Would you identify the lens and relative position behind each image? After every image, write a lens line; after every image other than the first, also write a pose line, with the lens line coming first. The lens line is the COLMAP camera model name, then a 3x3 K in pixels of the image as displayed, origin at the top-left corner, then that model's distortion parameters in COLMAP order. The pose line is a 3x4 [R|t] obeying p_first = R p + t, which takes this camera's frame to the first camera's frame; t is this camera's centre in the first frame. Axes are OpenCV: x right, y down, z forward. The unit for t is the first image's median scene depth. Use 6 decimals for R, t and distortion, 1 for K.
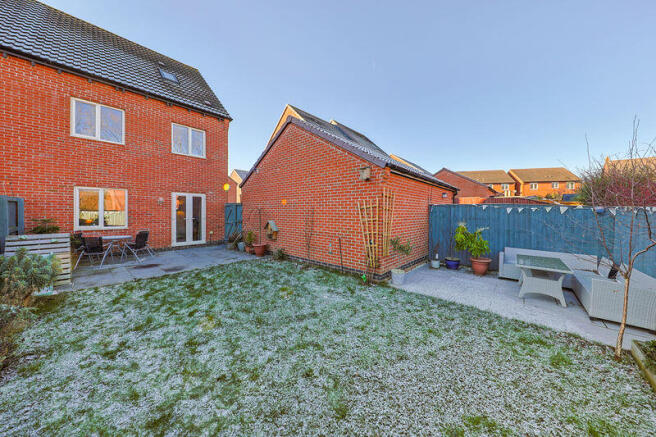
lens RADIAL K [[219.3, 0, 333.3], [0, 219.3, 212.5], [0, 0, 1]] dist [-0.008114, -0.000063]
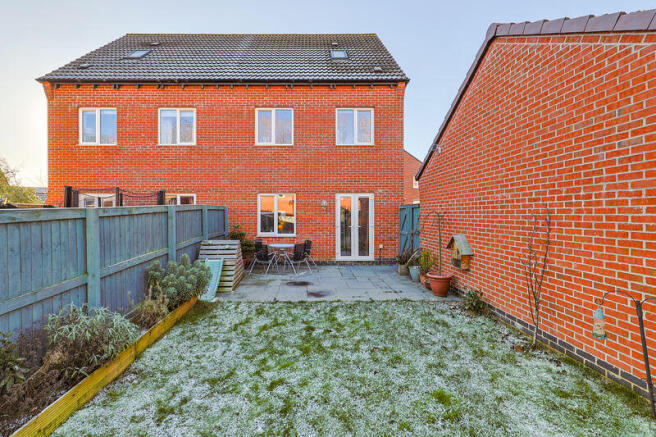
lens RADIAL K [[295.5, 0, 309.6], [0, 295.5, 215.1], [0, 0, 1]] dist [0.003129, 0.000533]
pose [[0.655250, -0.004897, -0.755396, 0.030163], [0.003531, 0.999988, -0.003420, -0.010983], [0.755404, -0.000426, 0.655259, 0.230067]]
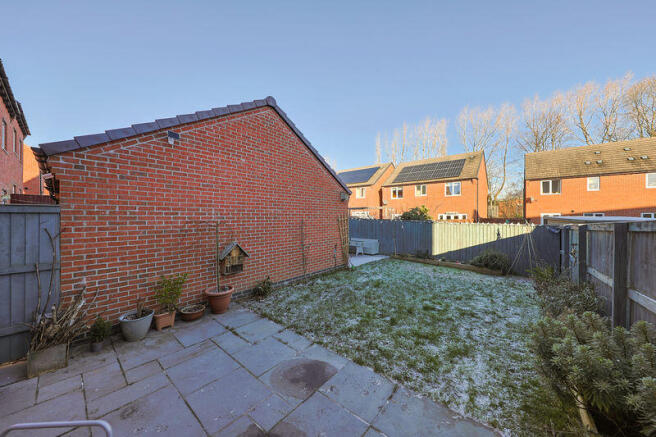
lens RADIAL K [[229.8, 0, 328.0], [0, 229.8, 218.5], [0, 0, 1]] dist [0.000283, -0.000035]
pose [[-0.011990, -0.019384, 0.999740, -0.902855], [0.004809, 0.999799, 0.019443, -0.038953], [-0.999917, 0.005041, -0.011894, 0.748439]]
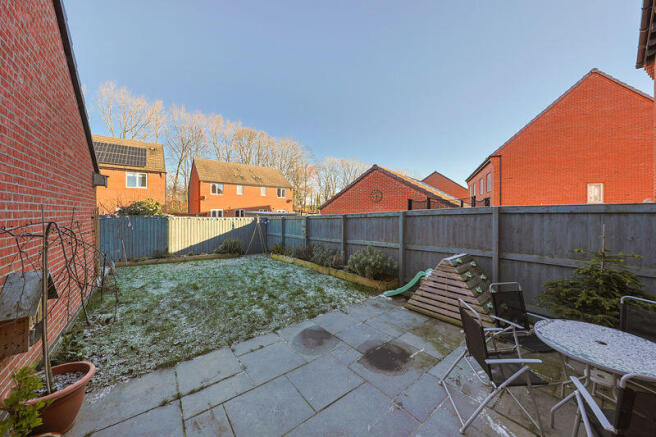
lens RADIAL K [[229.9, 0, 336.3], [0, 229.9, 212.5], [0, 0, 1]] dist [0.000122, -0.000070]
pose [[-0.985636, -0.011413, 0.168497, -0.671905], [-0.009892, 0.999902, 0.009860, -0.037801], [-0.168593, 0.008051, -0.985653, 1.191896]]
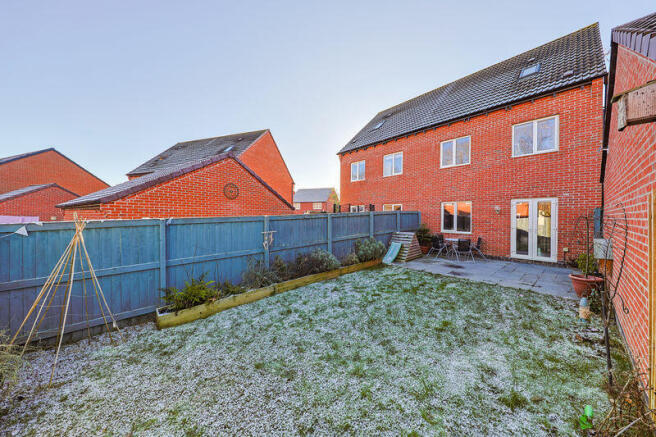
lens RADIAL K [[221.5, 0, 331.1], [0, 221.5, 214.5], [0, 0, 1]] dist [0.000185, -0.002961]
pose [[-0.132102, -0.014064, -0.991136, 0.342425], [-0.009797, 0.999869, -0.012883, -0.009490], [0.991188, 0.008008, -0.132222, 0.402089]]
